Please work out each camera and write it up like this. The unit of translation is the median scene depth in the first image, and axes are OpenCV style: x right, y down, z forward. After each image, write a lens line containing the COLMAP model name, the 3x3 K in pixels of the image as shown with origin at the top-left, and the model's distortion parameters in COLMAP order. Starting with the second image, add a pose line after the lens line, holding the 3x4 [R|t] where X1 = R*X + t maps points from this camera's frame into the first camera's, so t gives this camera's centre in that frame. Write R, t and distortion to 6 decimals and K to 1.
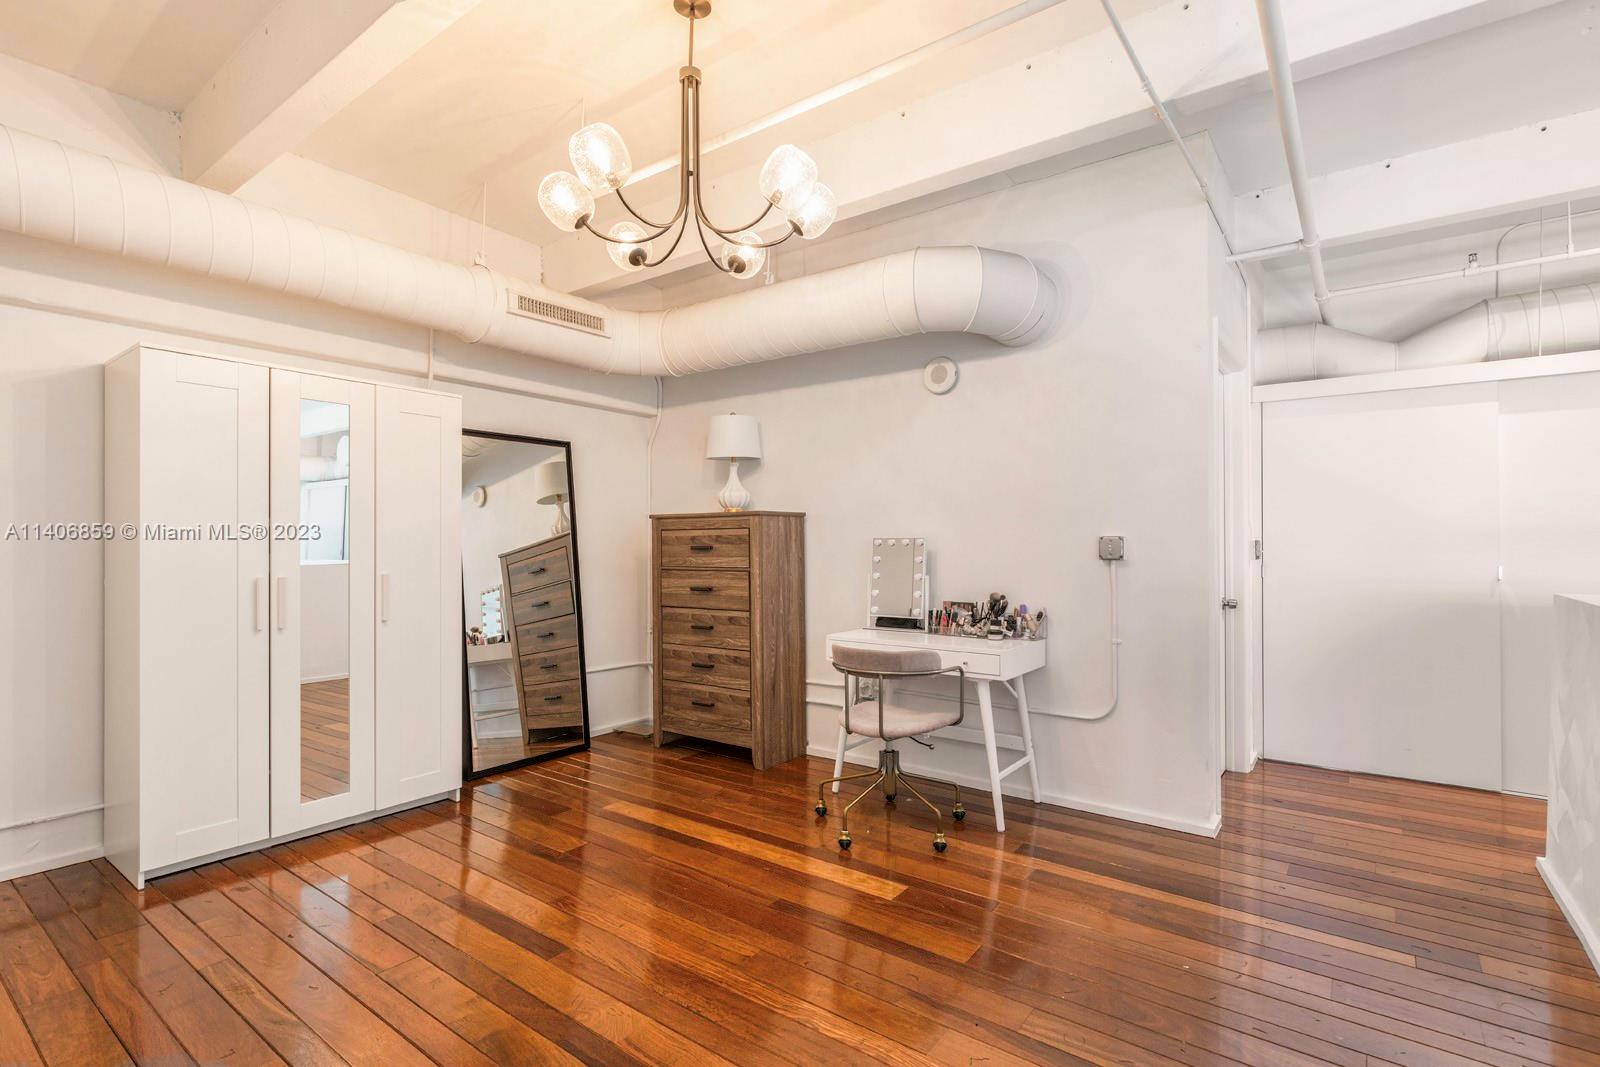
lens RADIAL K [[768.9, 0, 799.9], [0, 768.9, 539.7], [0, 0, 1]] dist [-0.001064, 0.000280]
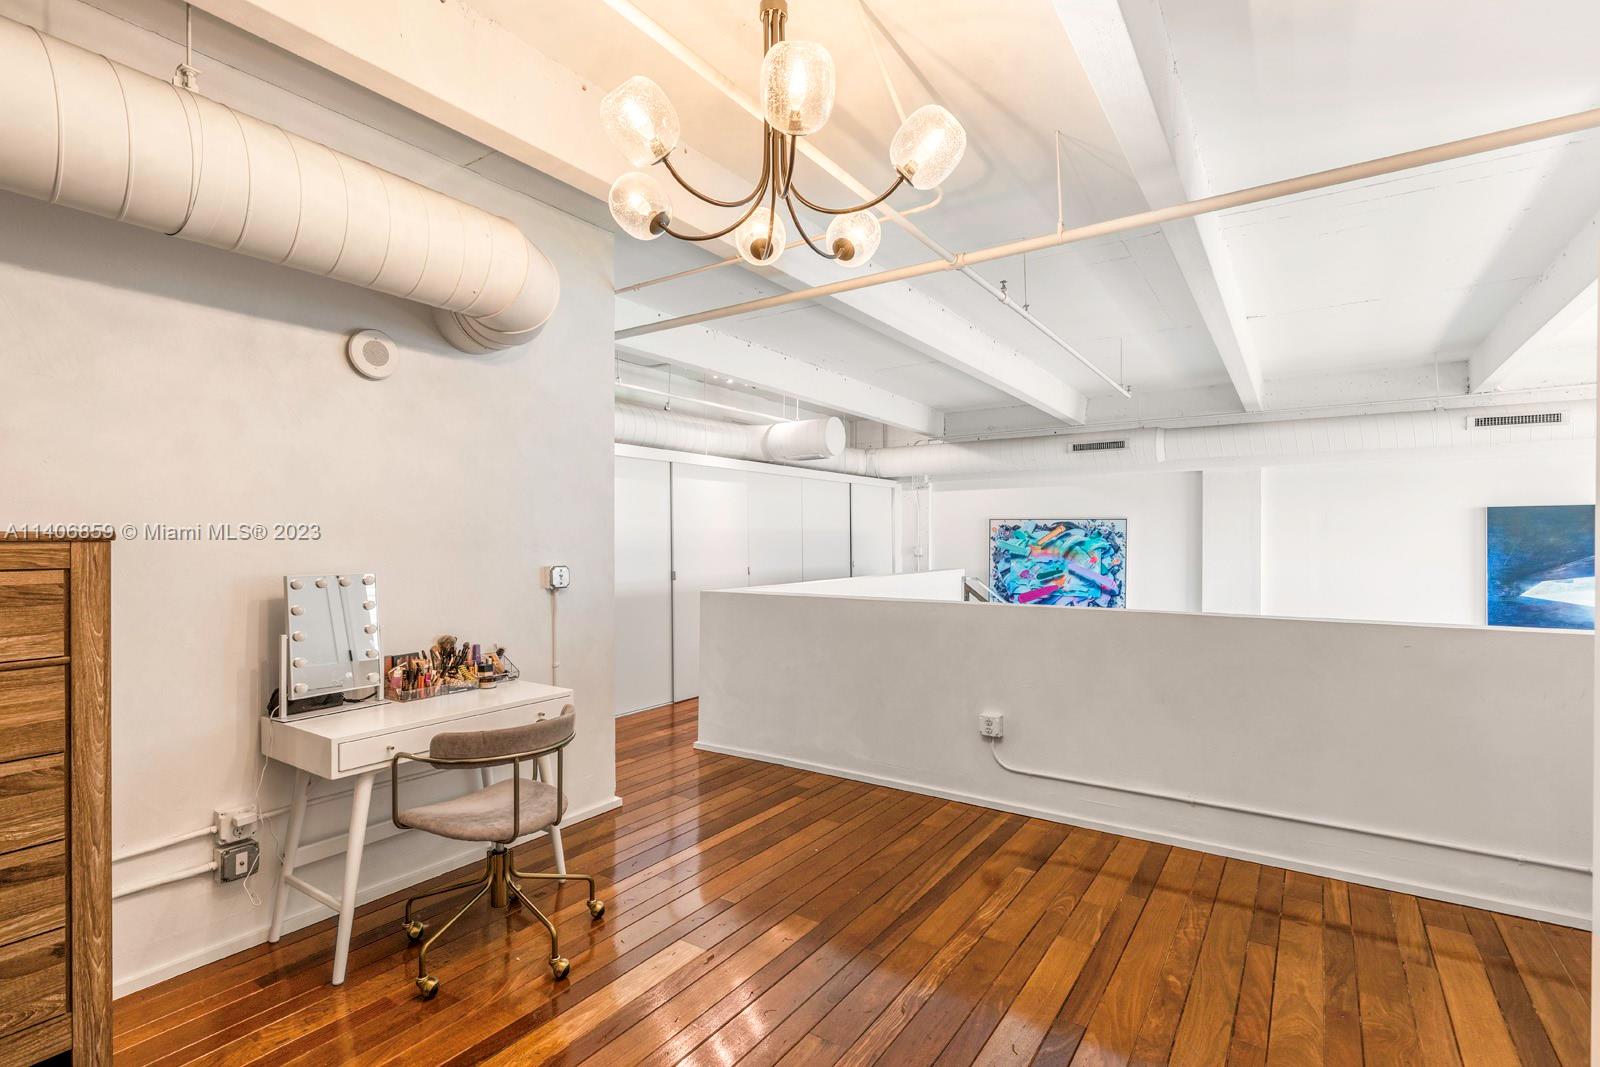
lens RADIAL K [[768.9, 0, 799.9], [0, 768.9, 539.7], [0, 0, 1]] dist [-0.001064, 0.000280]
pose [[-0.056105, -0.001915, 0.998423, -0.605987], [-0.003682, 0.999992, 0.001711, -0.038771], [-0.998418, -0.003580, -0.056111, 0.658676]]
